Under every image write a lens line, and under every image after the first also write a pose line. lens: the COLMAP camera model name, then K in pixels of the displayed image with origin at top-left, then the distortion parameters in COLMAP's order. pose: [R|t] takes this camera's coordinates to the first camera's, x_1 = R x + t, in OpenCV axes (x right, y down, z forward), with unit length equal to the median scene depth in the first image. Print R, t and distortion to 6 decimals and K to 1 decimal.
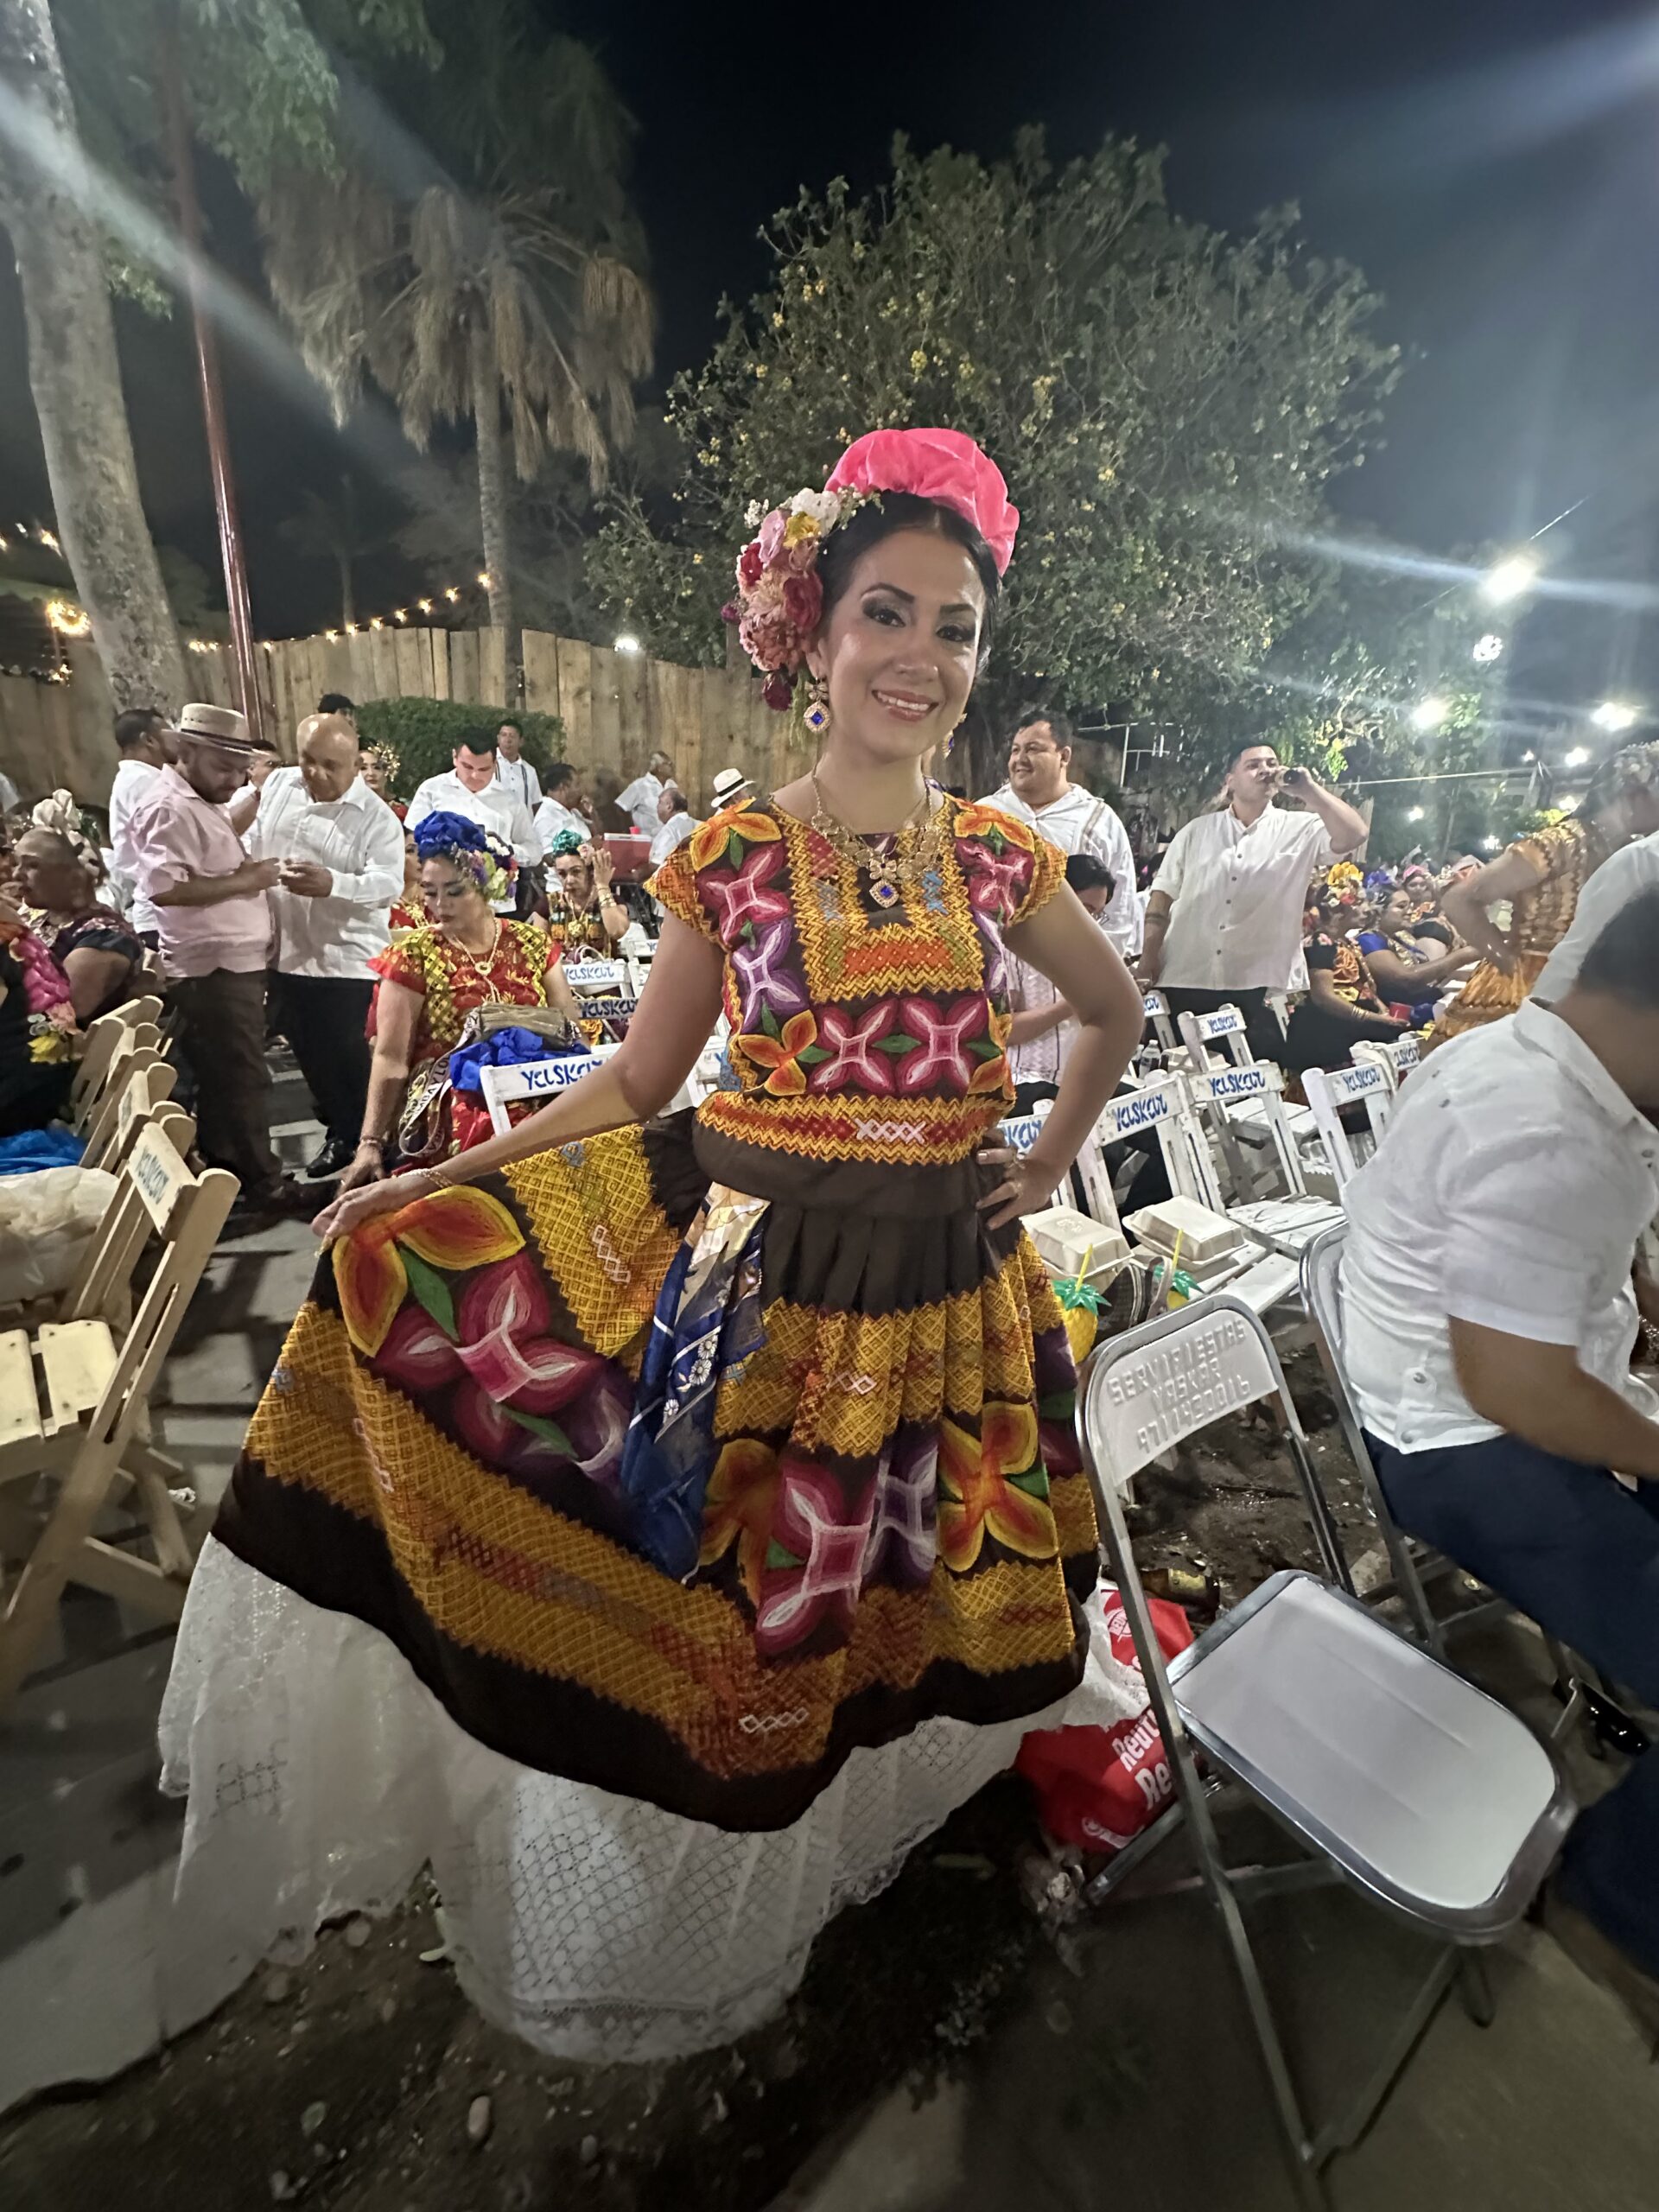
lens RADIAL K [[904.2, 0, 819.3], [0, 904.2, 1098.0], [0, 0, 1]] dist [0.016909, -0.000227]
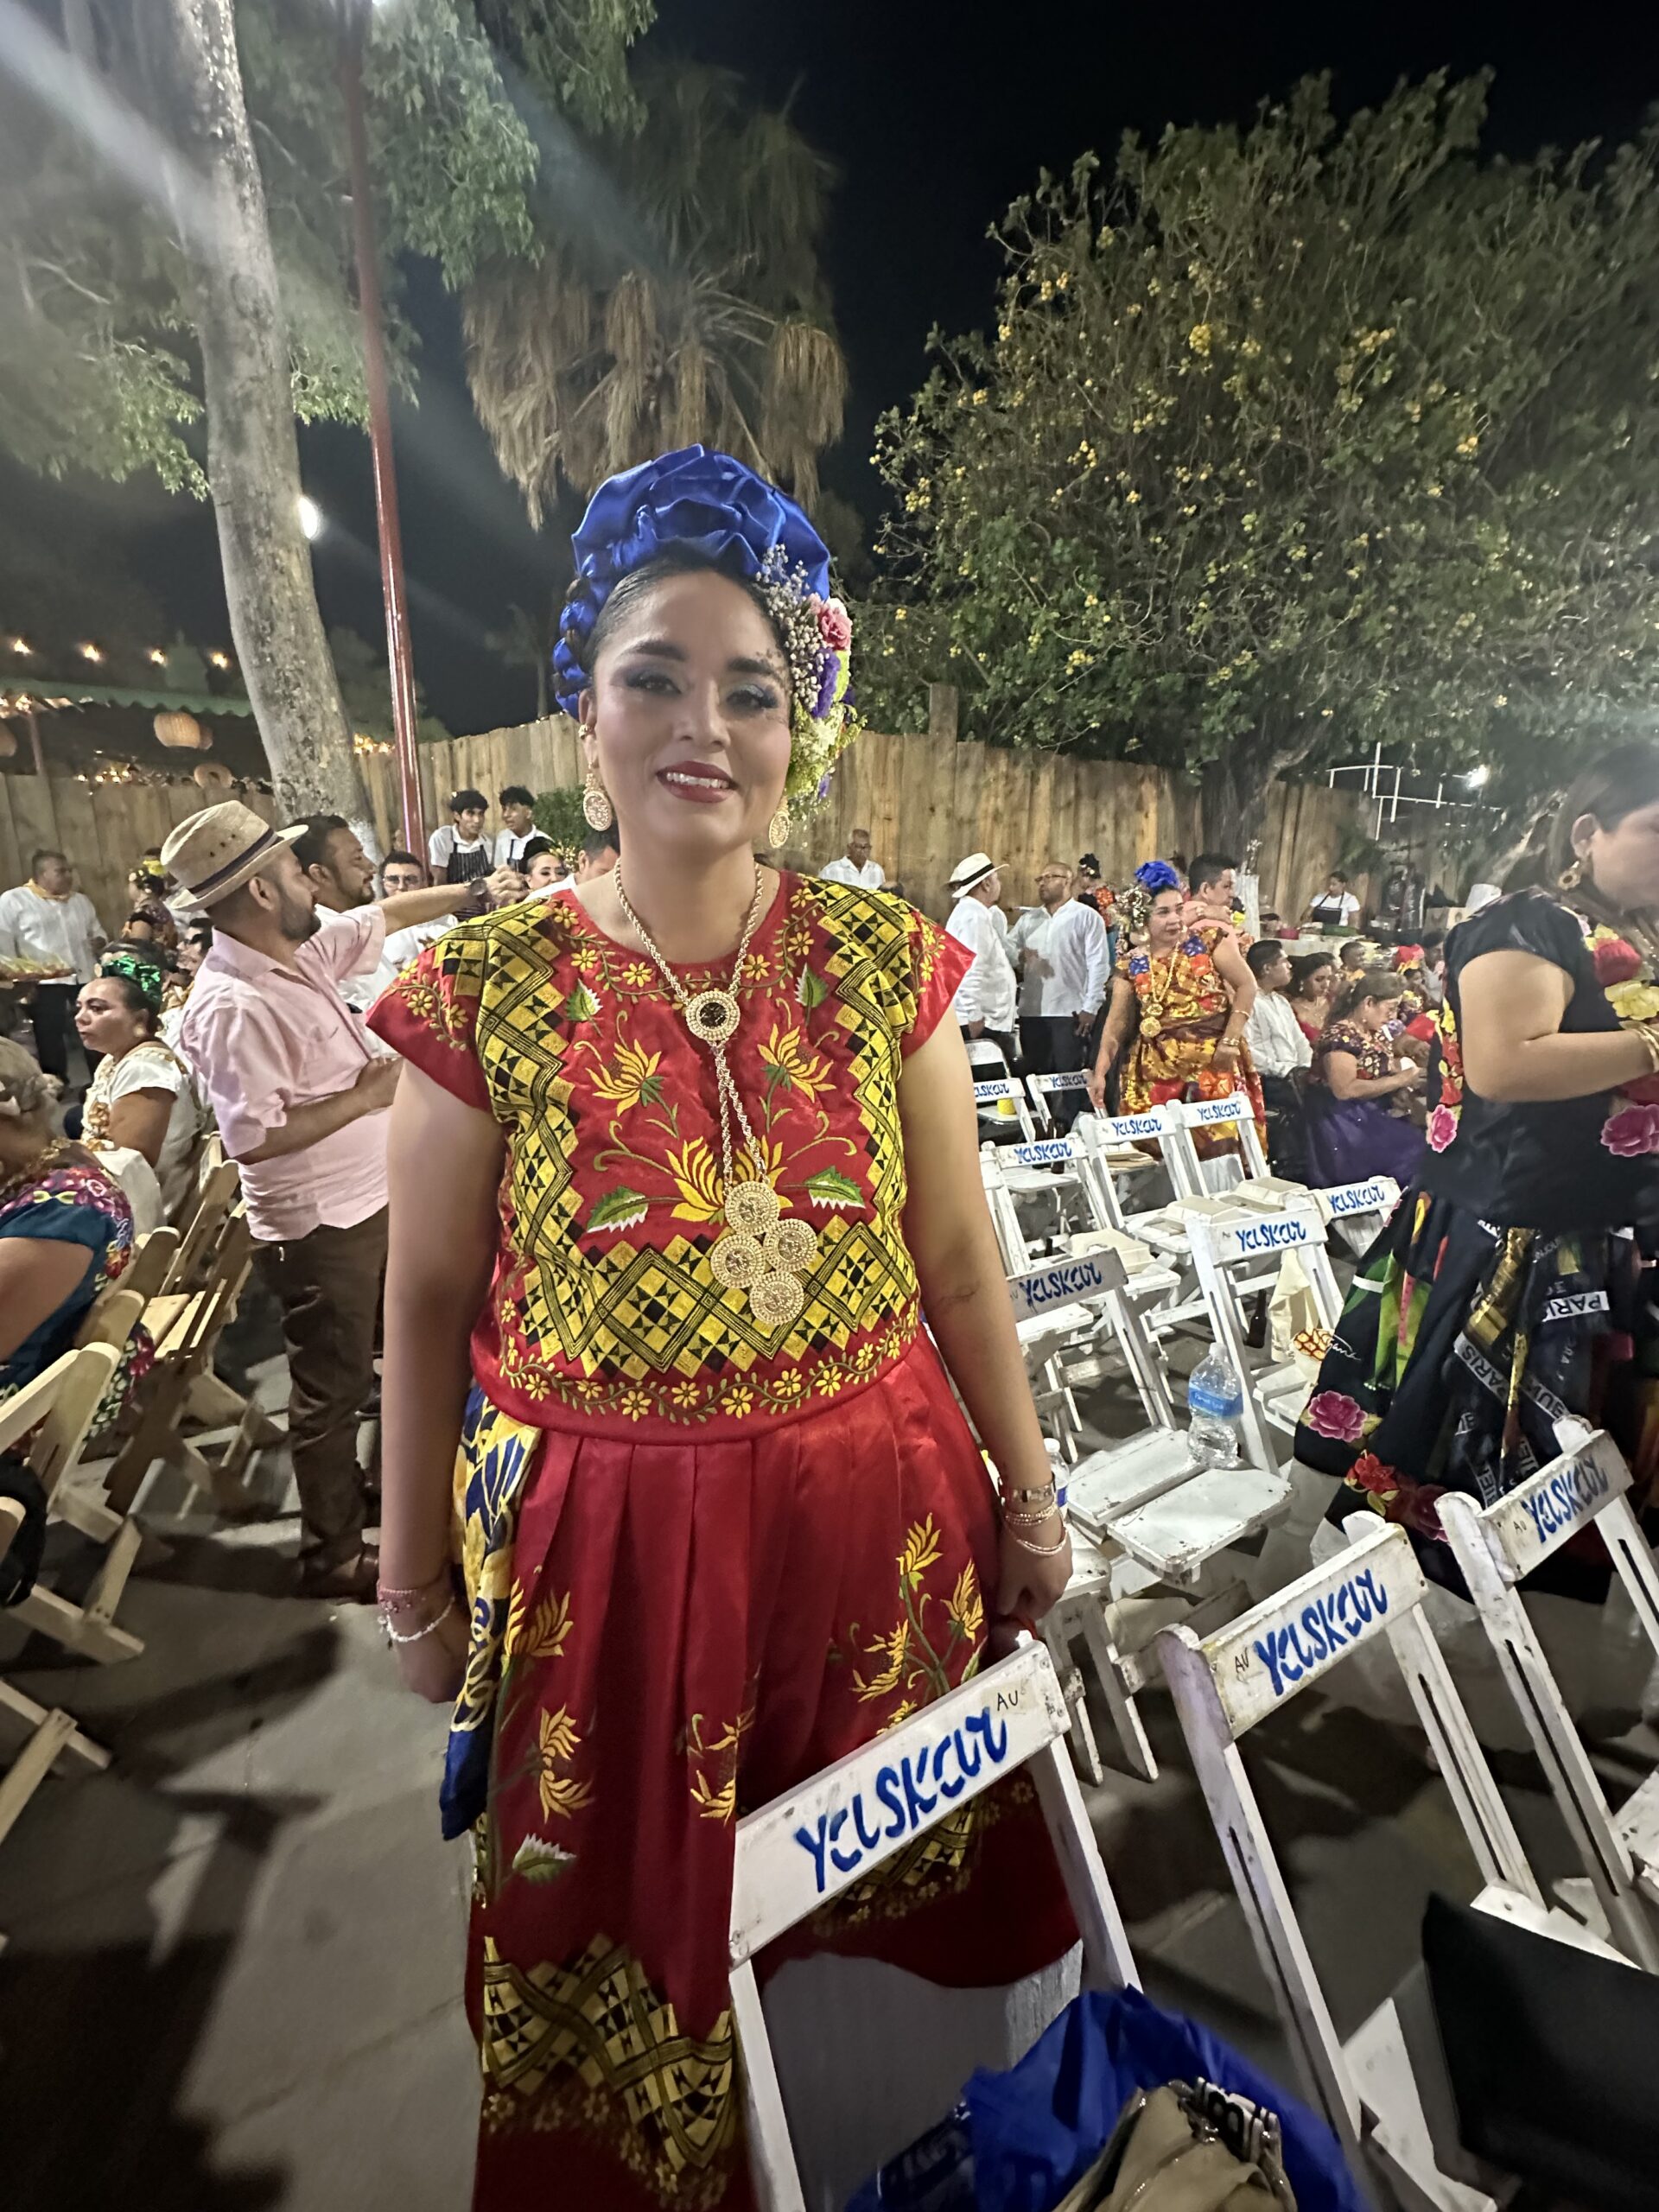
lens RADIAL K [[904.2, 0, 825.8], [0, 904.2, 1100.5], [0, 0, 1]] dist [0.016909, -0.000227]
pose [[0.986930, 0.002524, -0.161133, -0.066462], [-0.012902, 0.997905, -0.063396, -0.071249], [0.160635, 0.064646, 0.984894, 0.164288]]
